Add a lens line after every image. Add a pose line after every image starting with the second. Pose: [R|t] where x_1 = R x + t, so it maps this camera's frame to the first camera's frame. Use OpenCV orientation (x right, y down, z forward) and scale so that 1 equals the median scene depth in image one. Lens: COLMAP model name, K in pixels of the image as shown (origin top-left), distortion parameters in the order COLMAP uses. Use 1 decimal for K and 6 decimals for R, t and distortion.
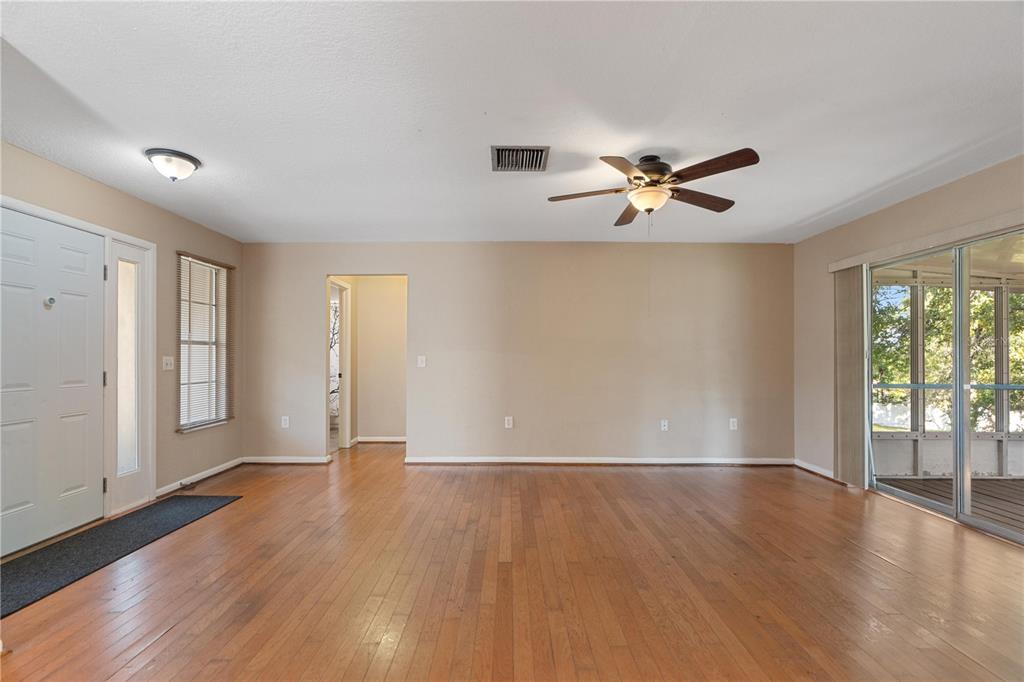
lens RADIAL K [[468.6, 0, 510.4], [0, 468.6, 349.5], [0, 0, 1]] dist [0.000651, 0.001027]
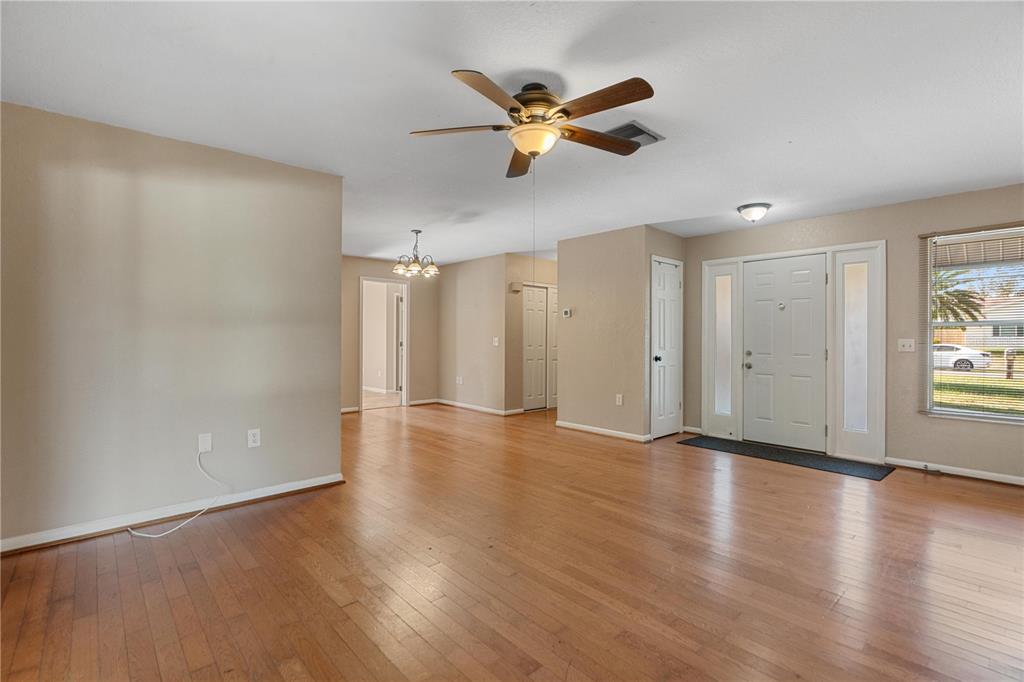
lens RADIAL K [[468.6, 0, 510.4], [0, 468.6, 349.5], [0, 0, 1]] dist [0.000651, 0.001027]
pose [[-0.742463, 0.014537, -0.669729, 0.739134], [0.005990, 0.999869, 0.015063, 0.019927], [0.669860, 0.007172, -0.742453, 1.344424]]
